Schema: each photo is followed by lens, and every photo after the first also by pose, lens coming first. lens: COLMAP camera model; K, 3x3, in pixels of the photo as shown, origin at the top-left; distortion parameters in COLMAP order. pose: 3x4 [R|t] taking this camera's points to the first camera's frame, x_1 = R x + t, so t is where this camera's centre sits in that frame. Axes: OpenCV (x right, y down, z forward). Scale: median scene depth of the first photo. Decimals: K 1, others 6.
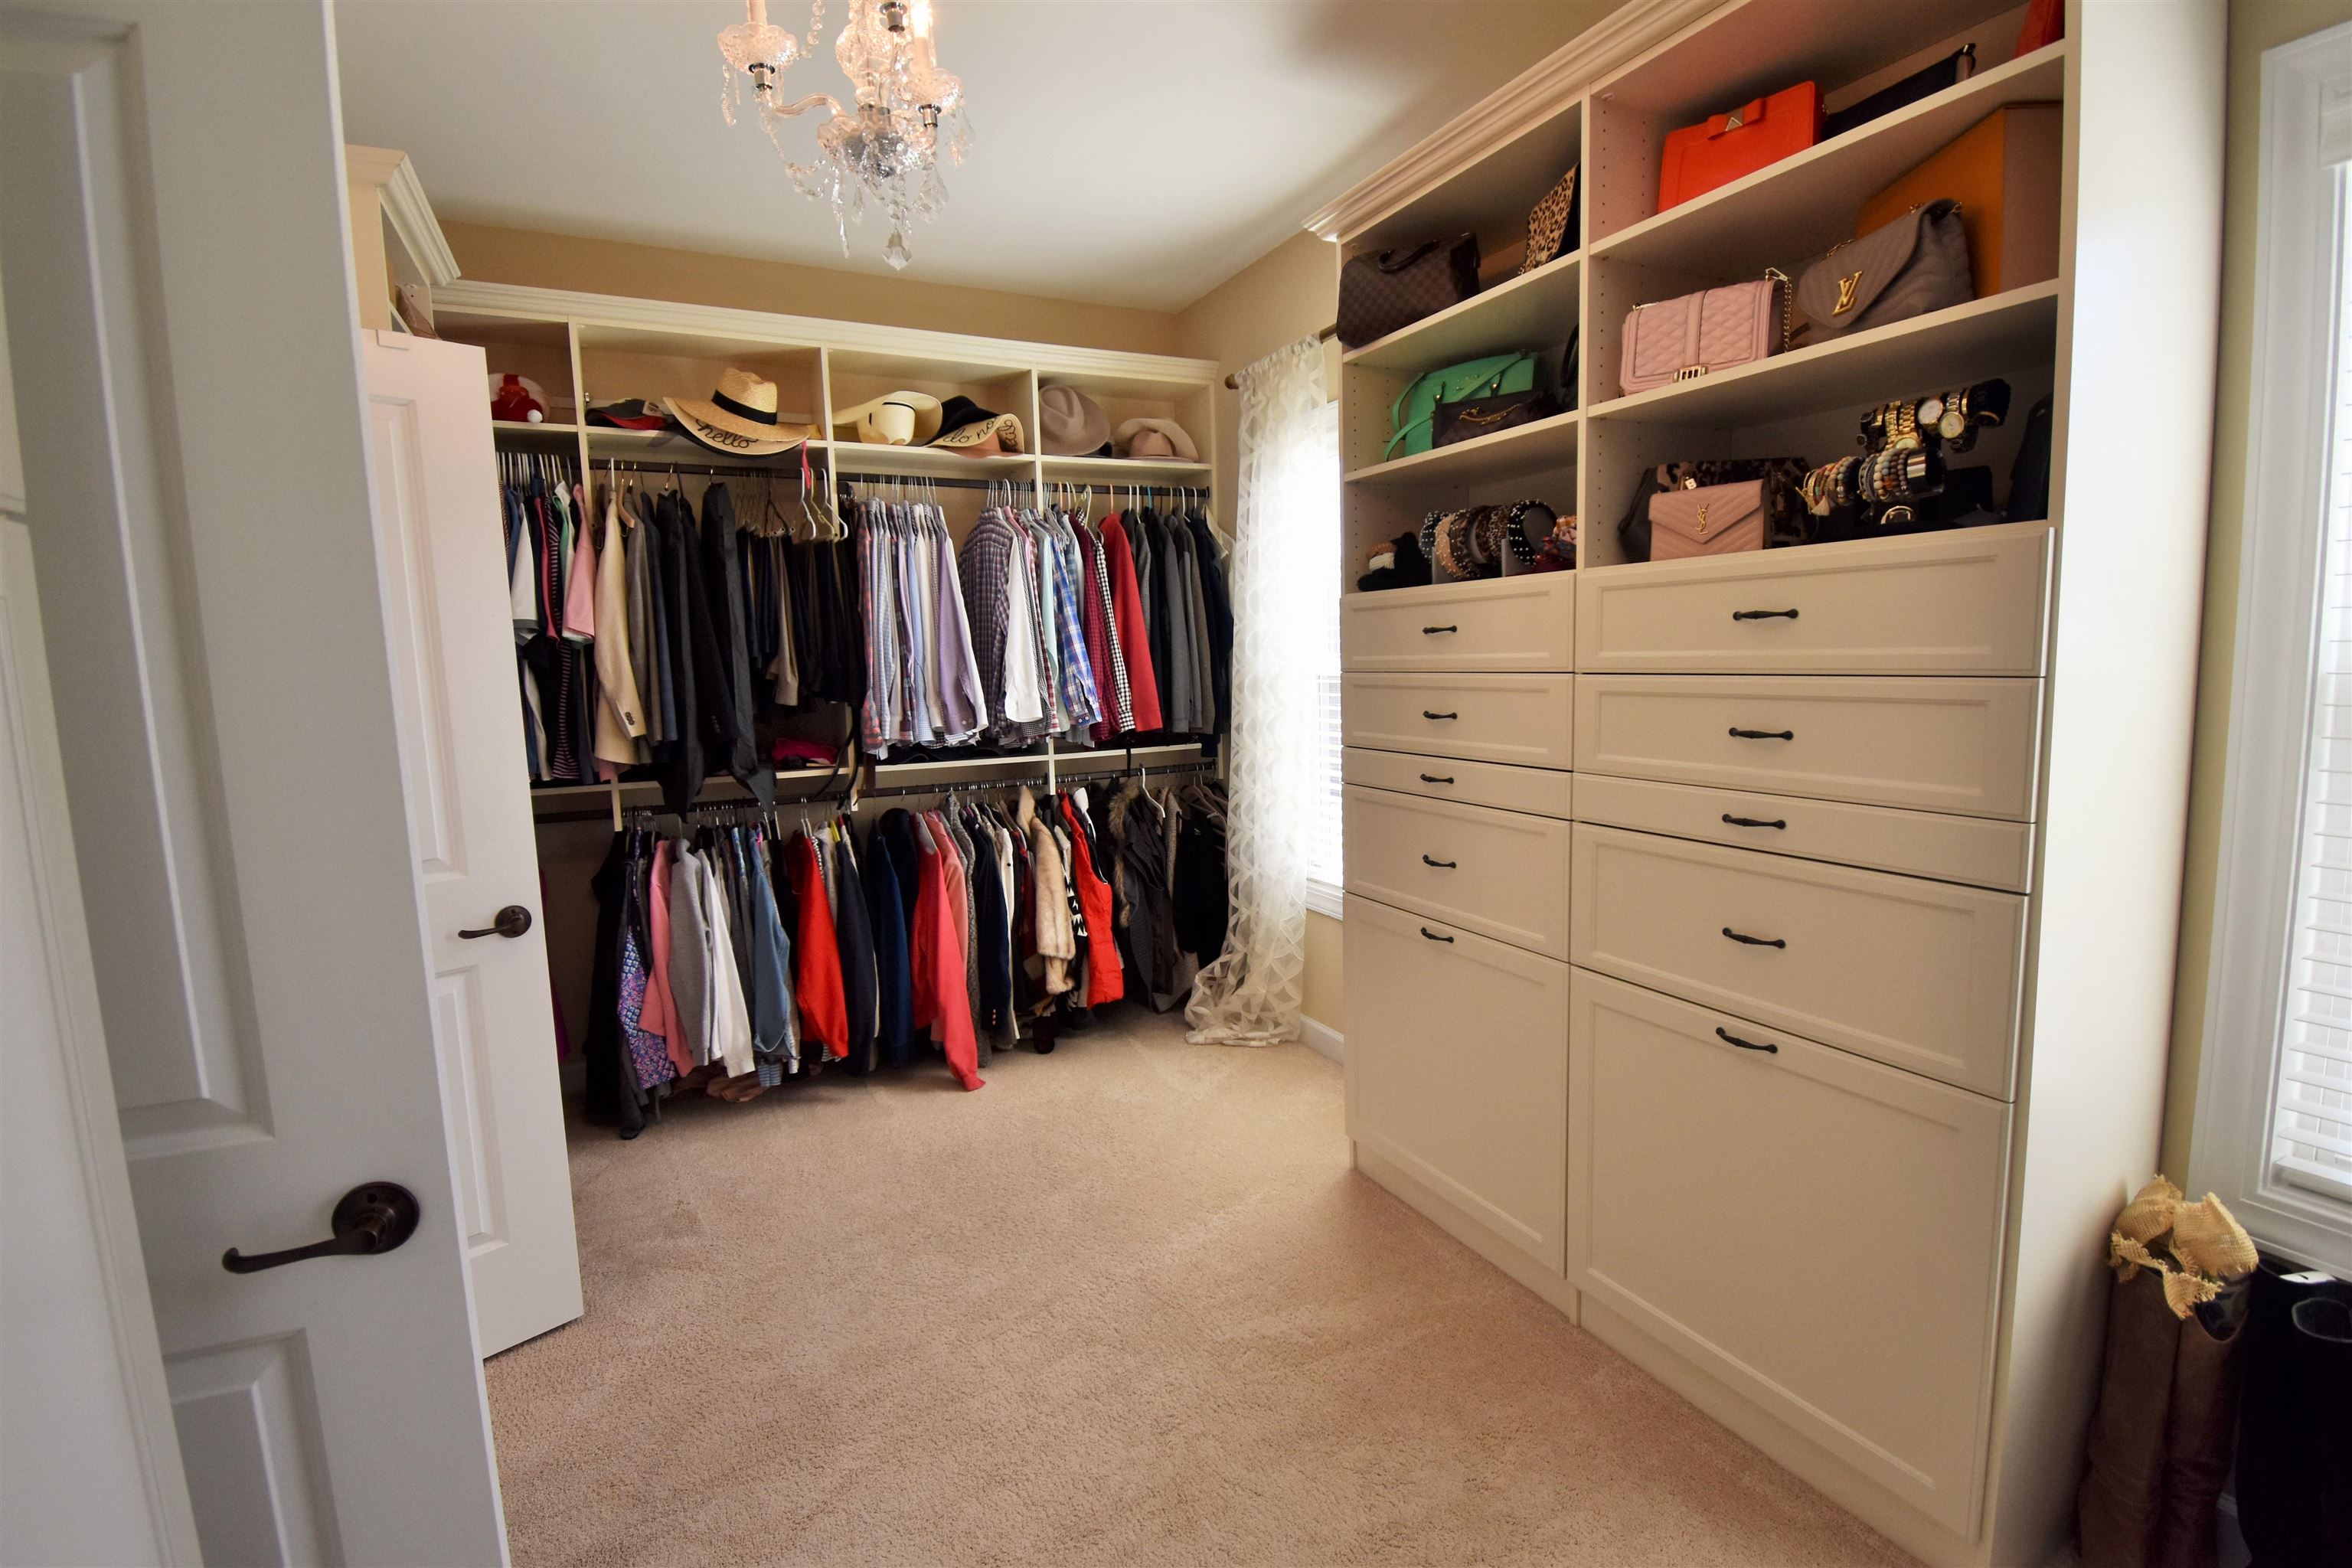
lens RADIAL K [[1103.2, 0, 1176.0], [0, 1103.2, 784.0], [0, 0, 1]] dist [0.000110, -0.000305]
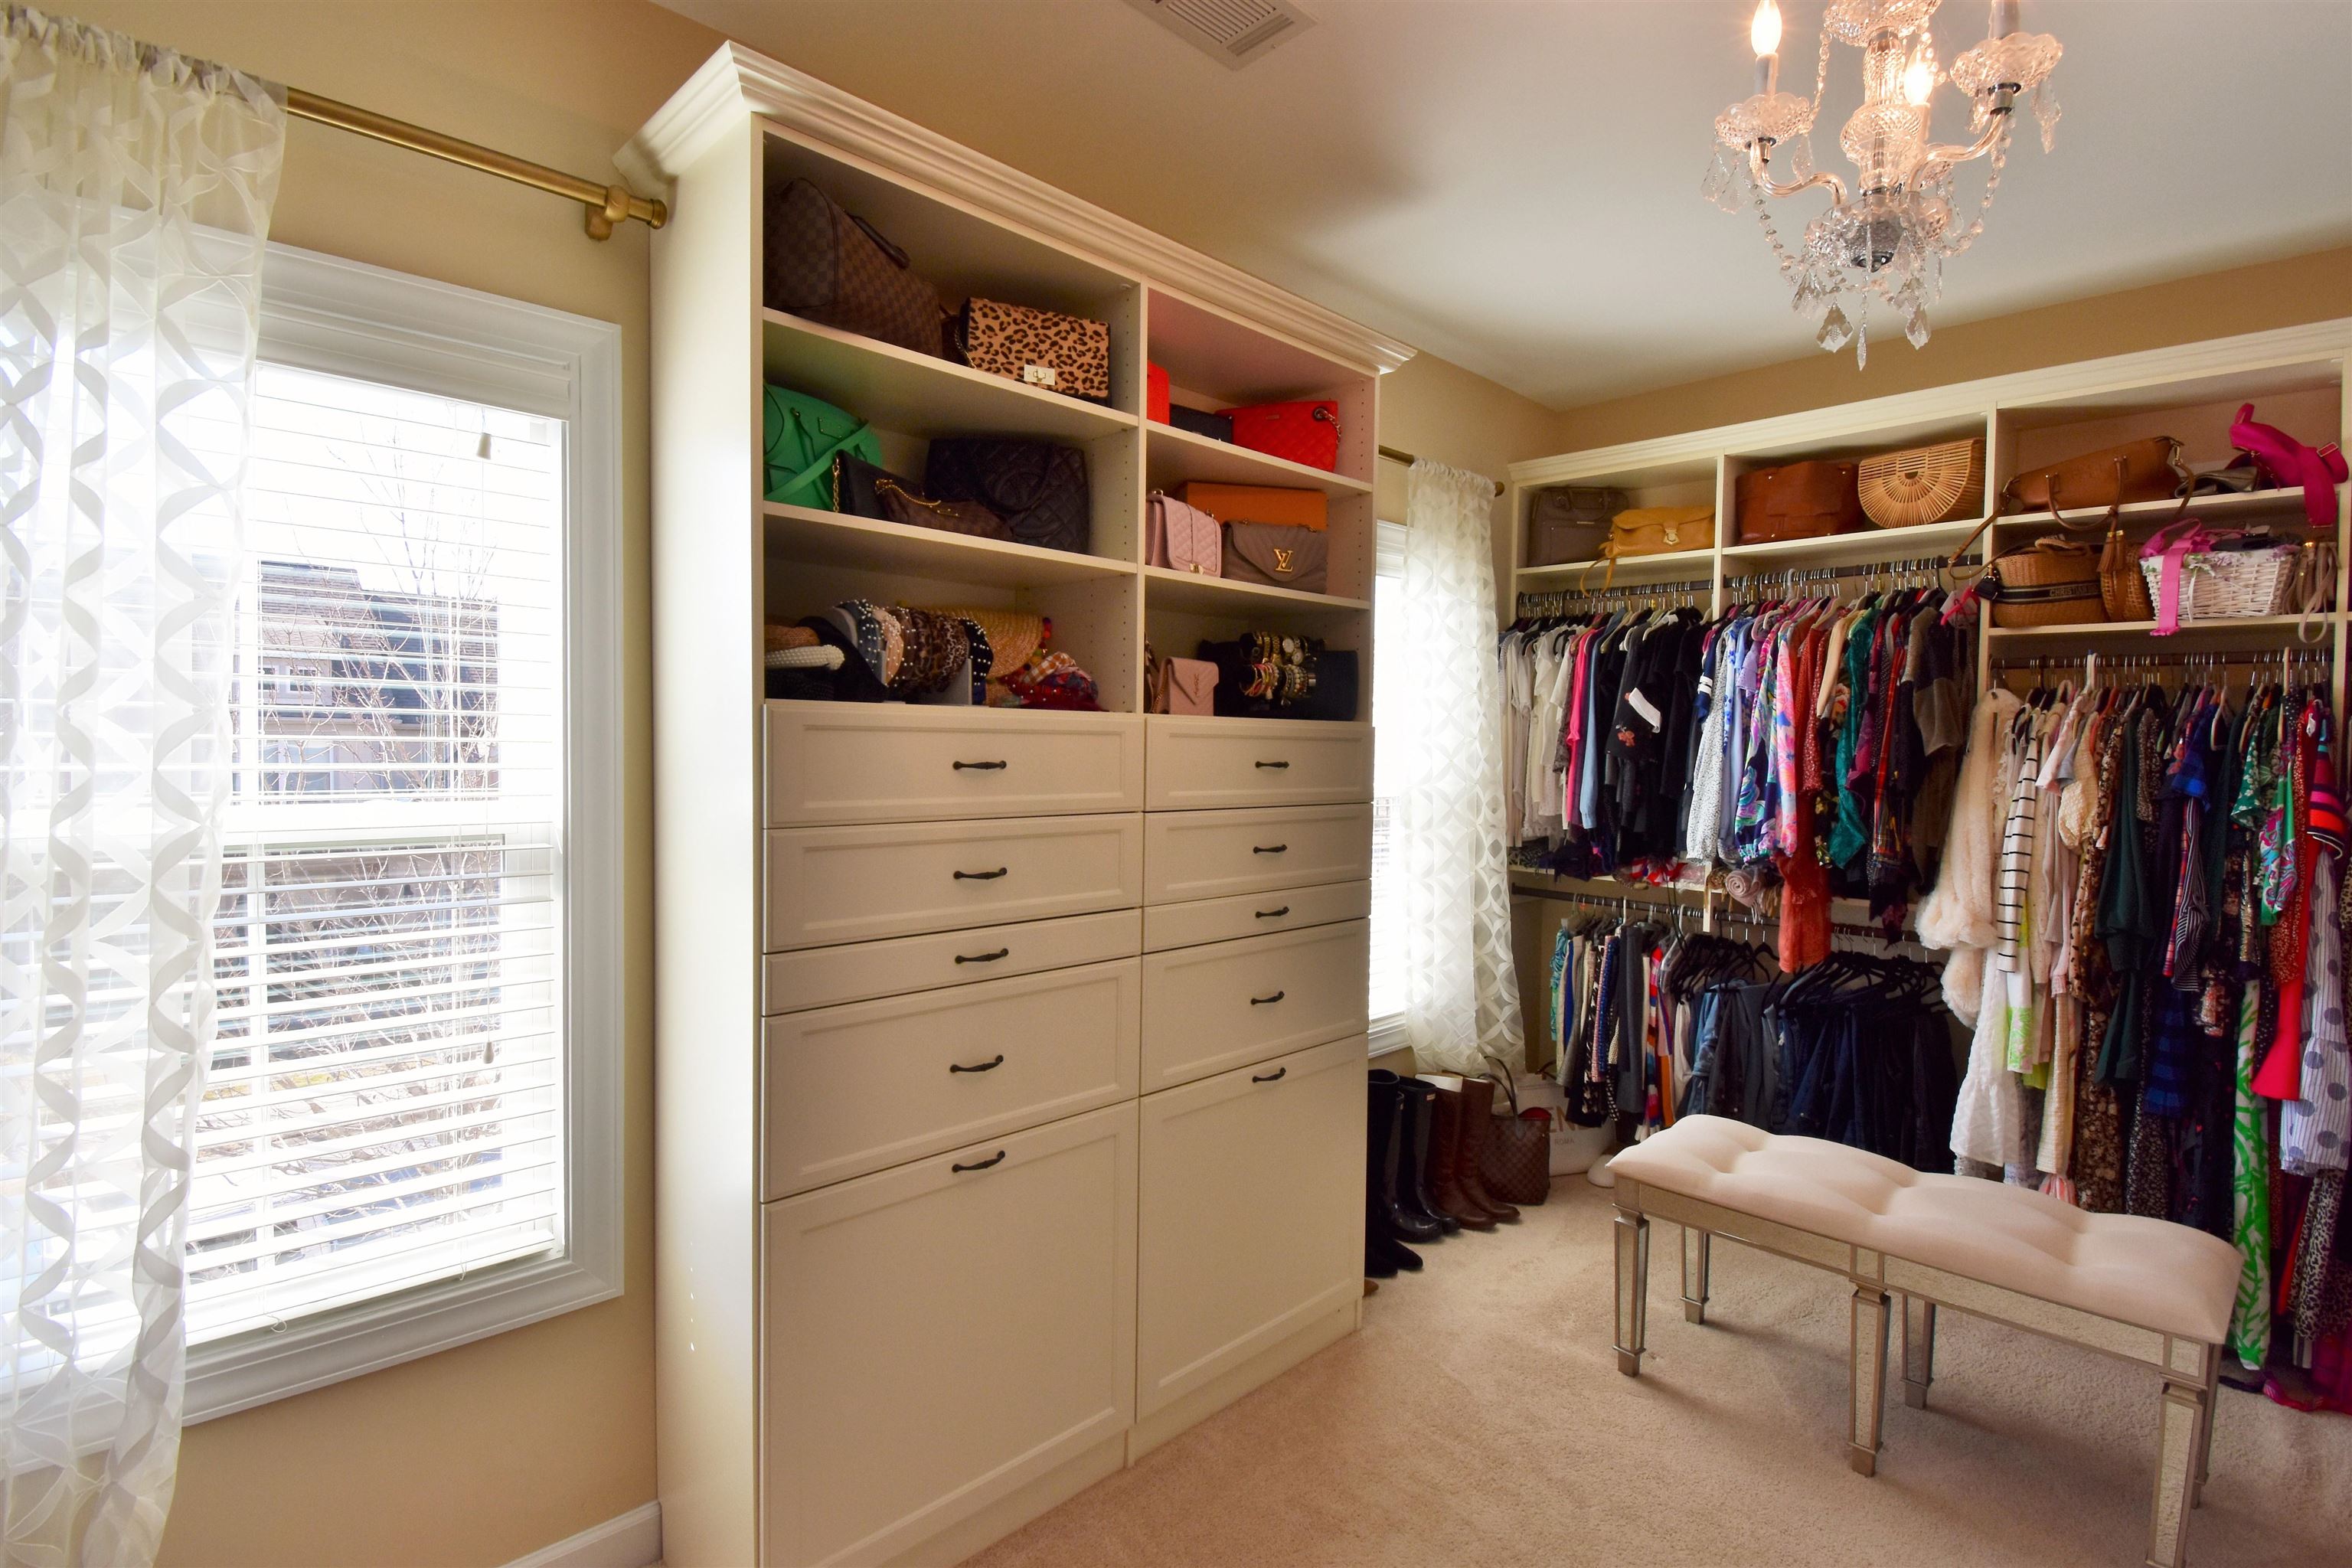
lens RADIAL K [[1103.2, 0, 1176.0], [0, 1103.2, 784.0], [0, 0, 1]] dist [0.000110, -0.000305]
pose [[-0.314530, -0.004402, 0.949237, -0.643477], [0.112264, 0.992799, 0.041803, -0.168961], [-0.942586, 0.119713, -0.311771, 1.310412]]
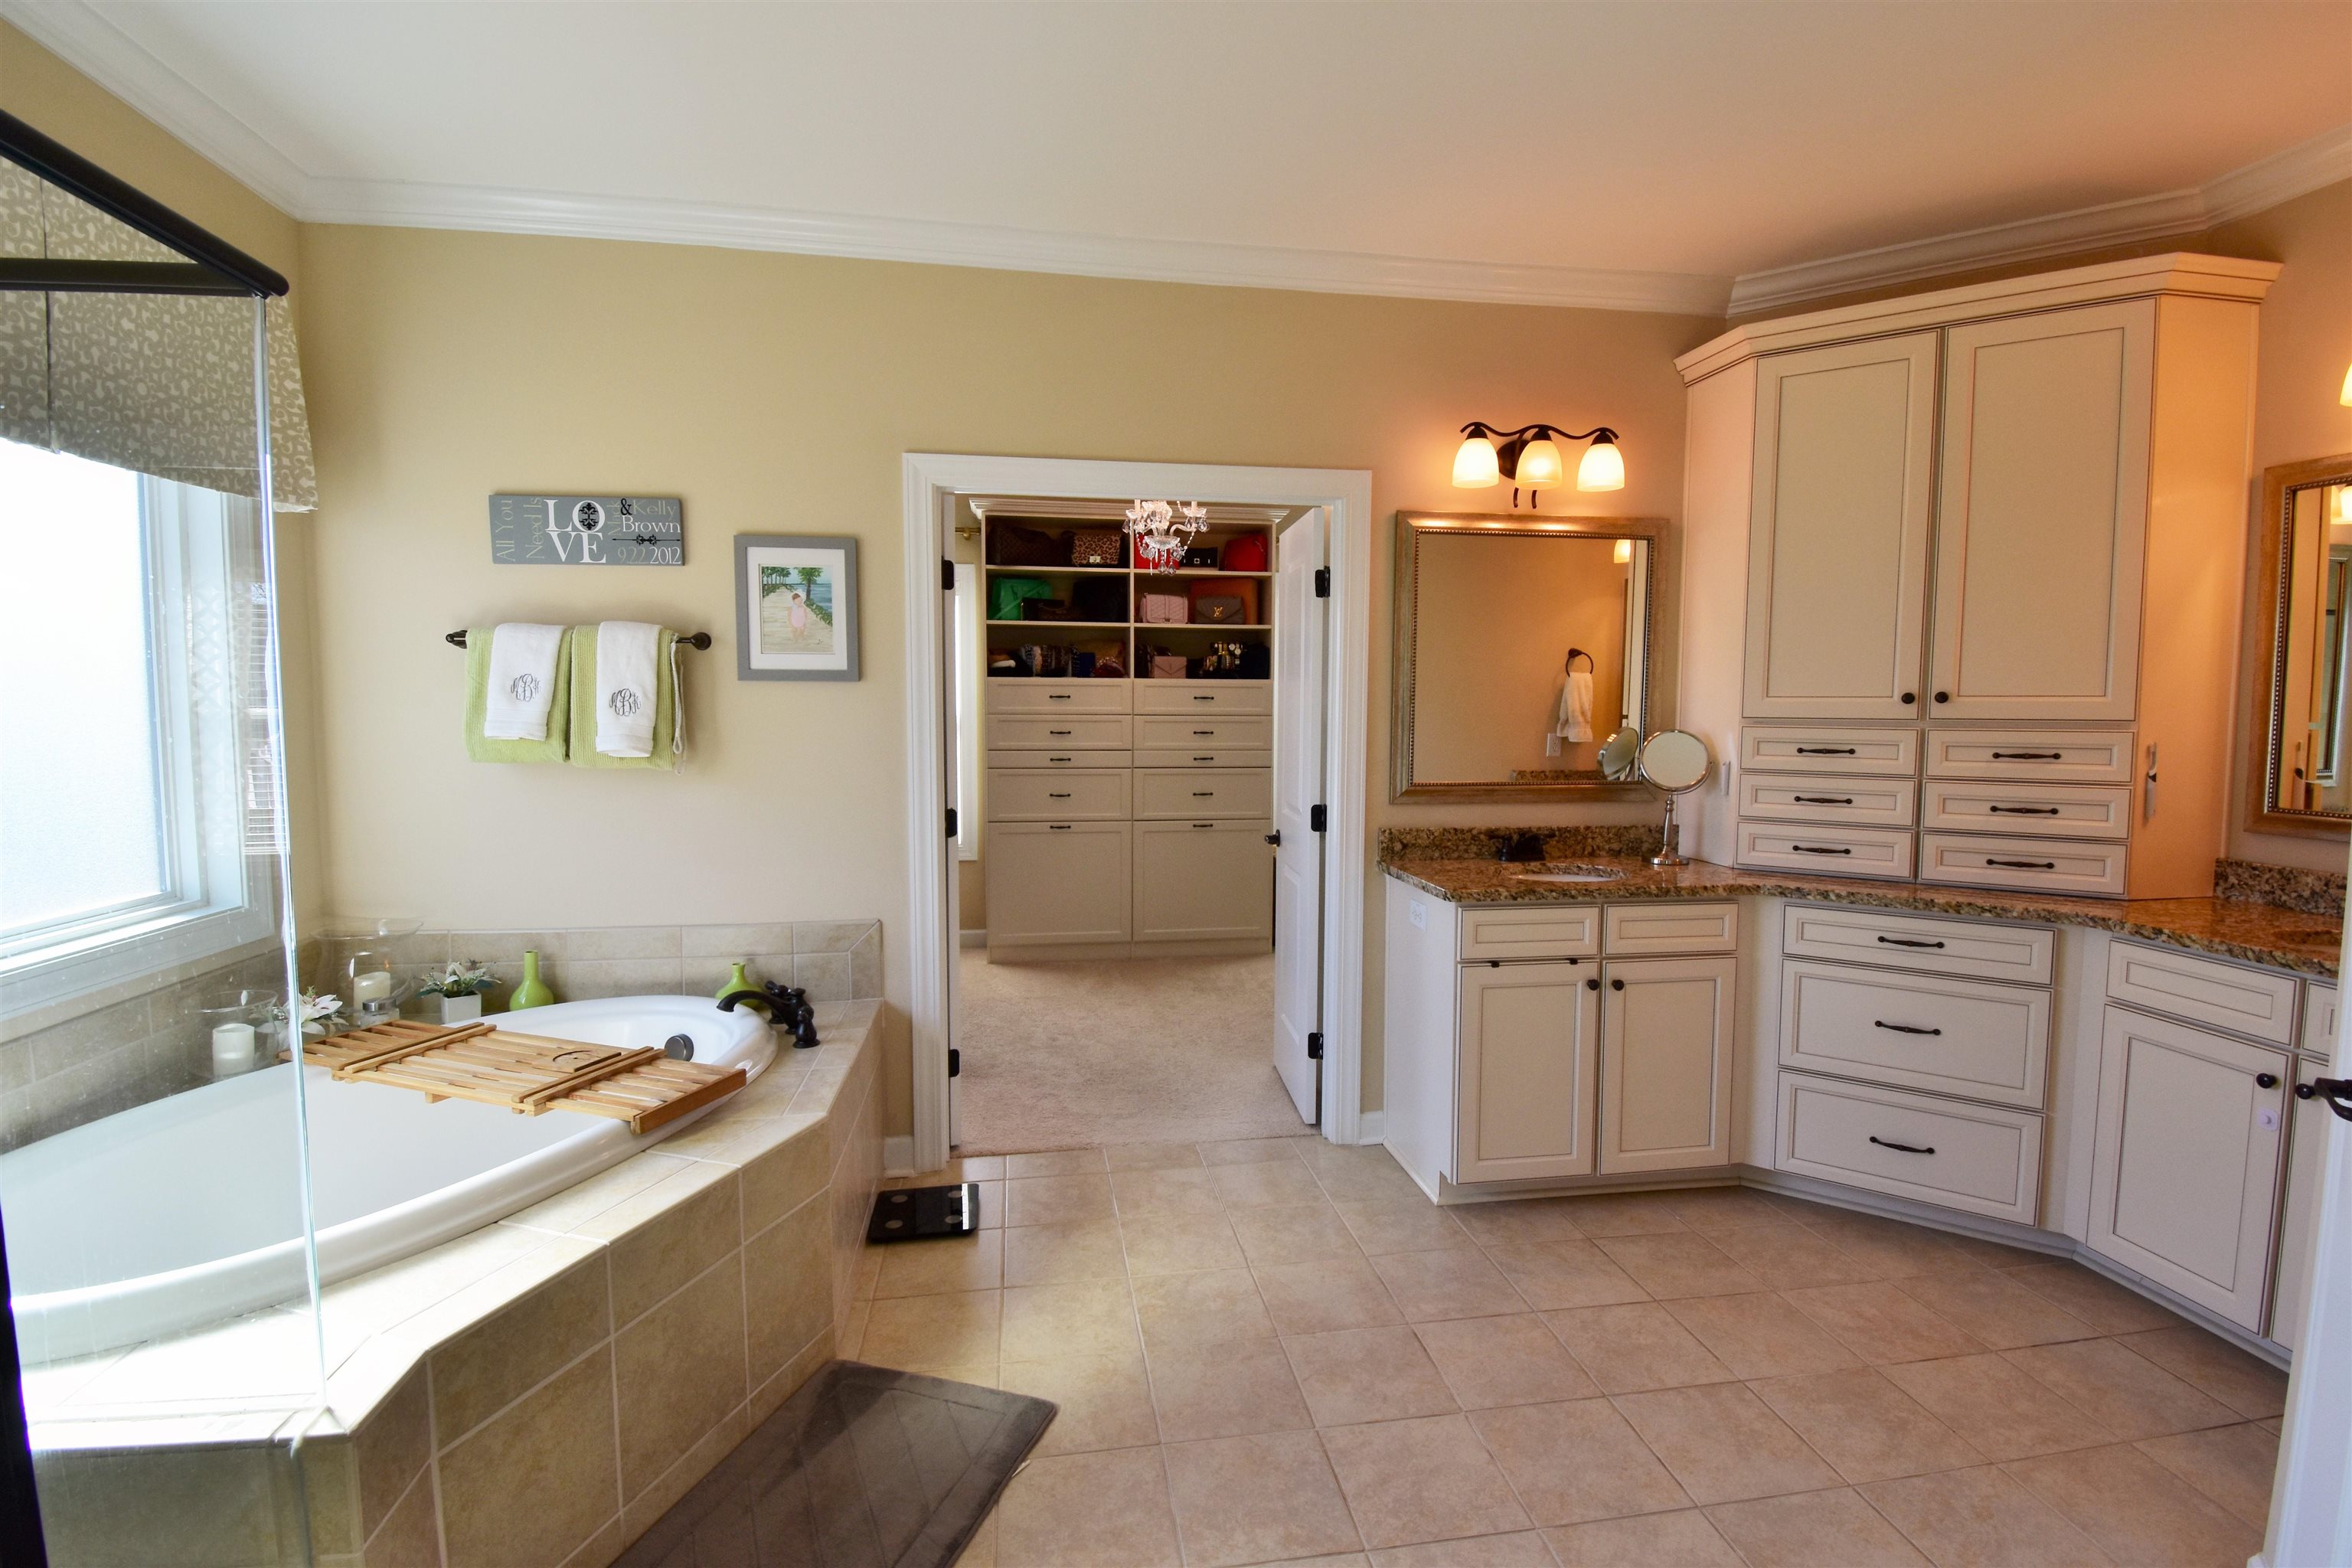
lens RADIAL K [[1059.8, 0, 1176.0], [0, 1059.8, 784.0], [0, 0, 1]] dist [0.004396, -0.000192]
pose [[0.297057, -0.029712, 0.954397, -2.224650], [0.104356, 0.994539, -0.001519, 0.093055], [-0.949140, 0.100048, 0.298536, 0.106098]]
